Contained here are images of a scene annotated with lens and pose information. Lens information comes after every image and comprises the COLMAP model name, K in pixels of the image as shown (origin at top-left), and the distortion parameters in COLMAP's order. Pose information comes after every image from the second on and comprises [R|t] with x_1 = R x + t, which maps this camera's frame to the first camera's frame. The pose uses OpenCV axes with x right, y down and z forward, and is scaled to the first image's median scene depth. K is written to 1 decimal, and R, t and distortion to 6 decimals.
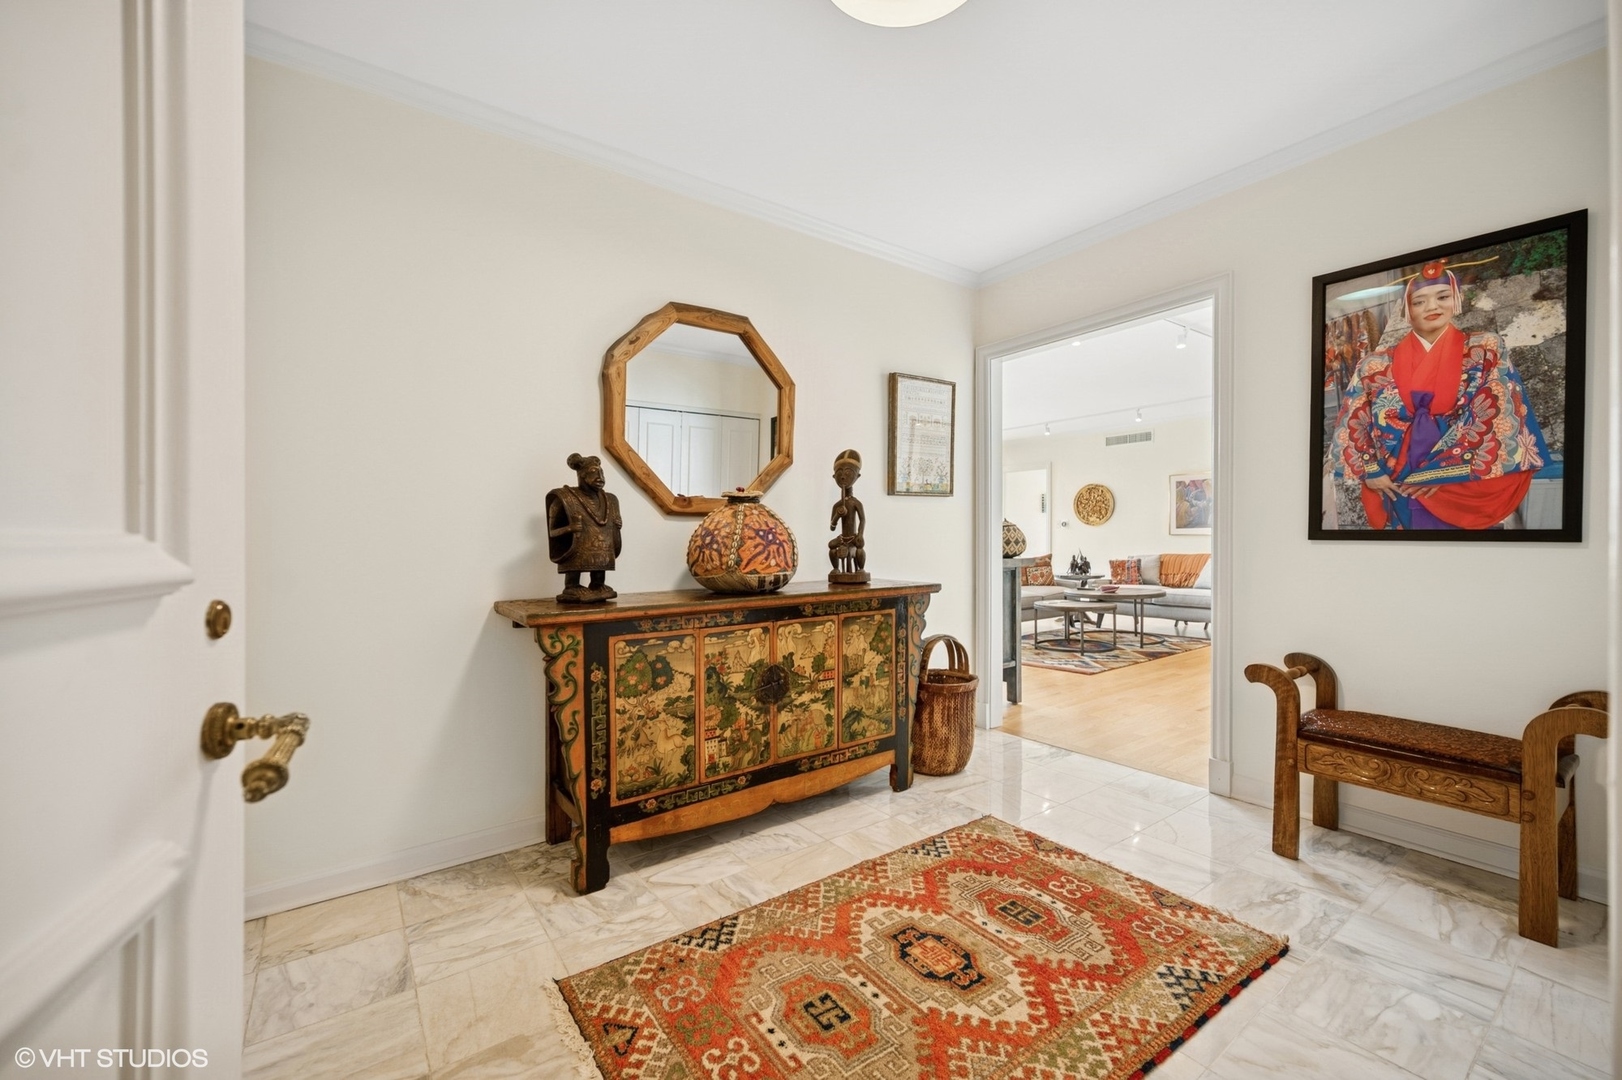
lens RADIAL K [[665.6, 0, 808.8], [0, 665.6, 550.7], [0, 0, 1]] dist [-0.000008, 0.003647]
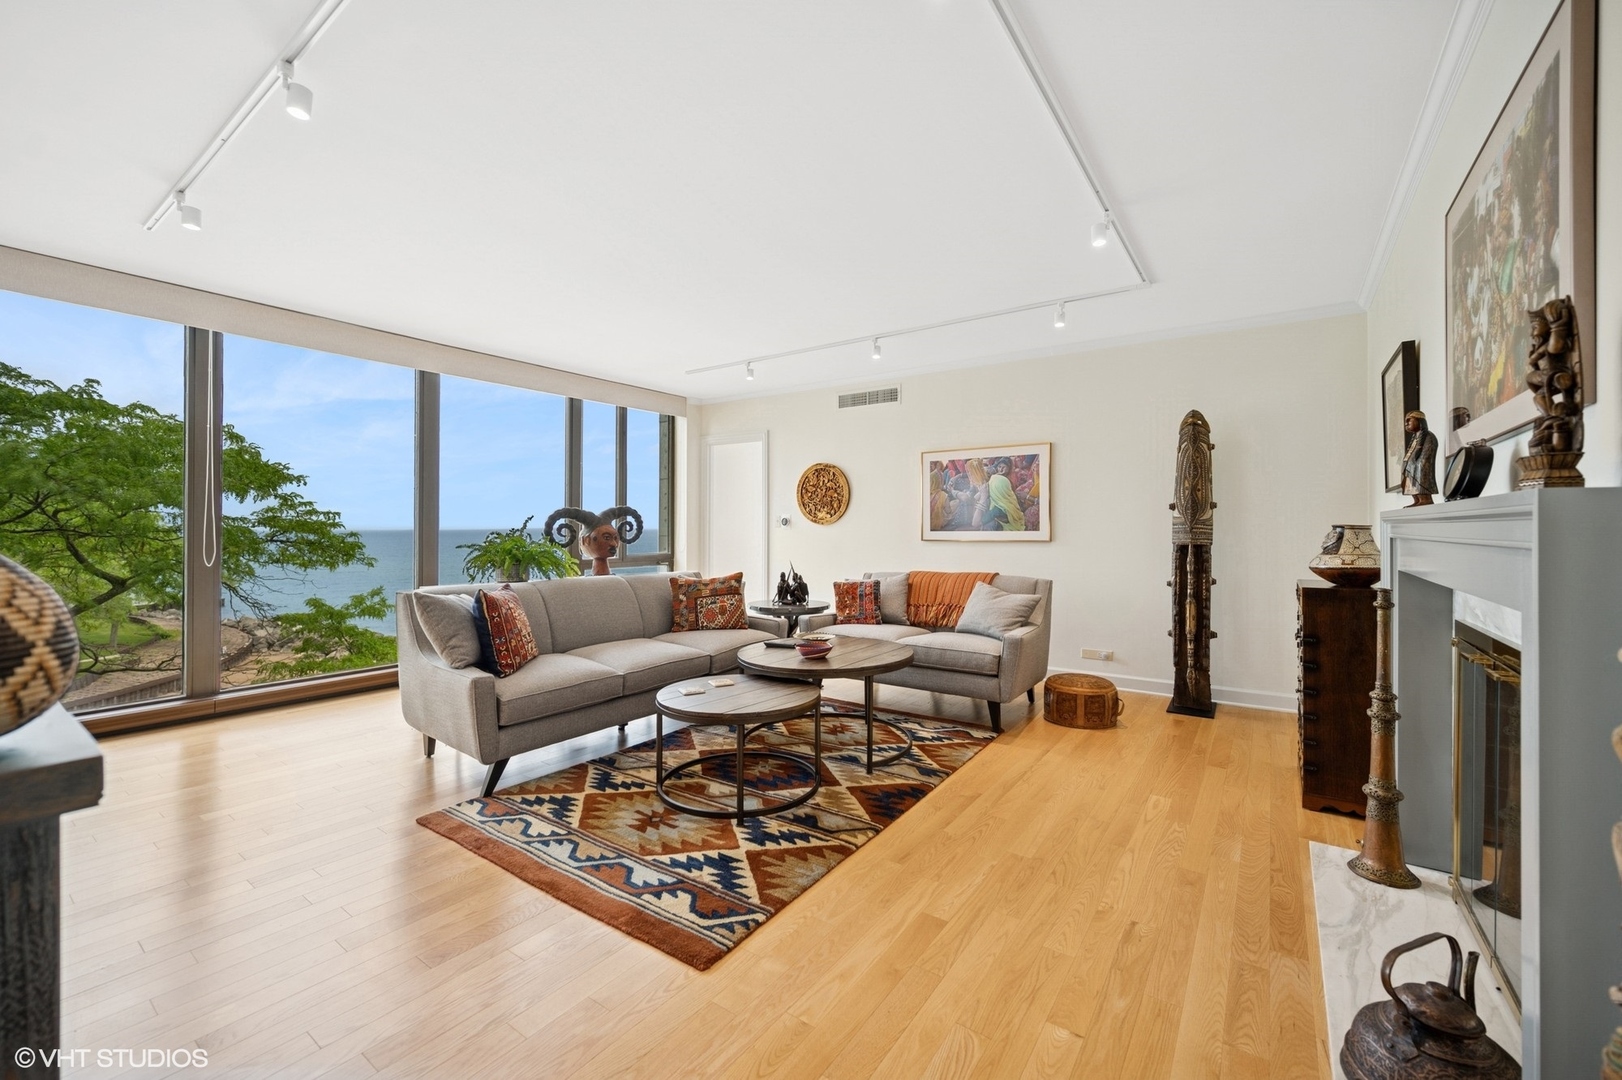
lens RADIAL K [[665.6, 0, 804.9], [0, 665.6, 526.0], [0, 0, 1]] dist [-0.000008, 0.003647]
pose [[0.950385, 0.011194, 0.310875, 0.229770], [-0.003648, 0.999685, -0.024845, -0.022059], [-0.311055, 0.022478, 0.950126, 0.414652]]
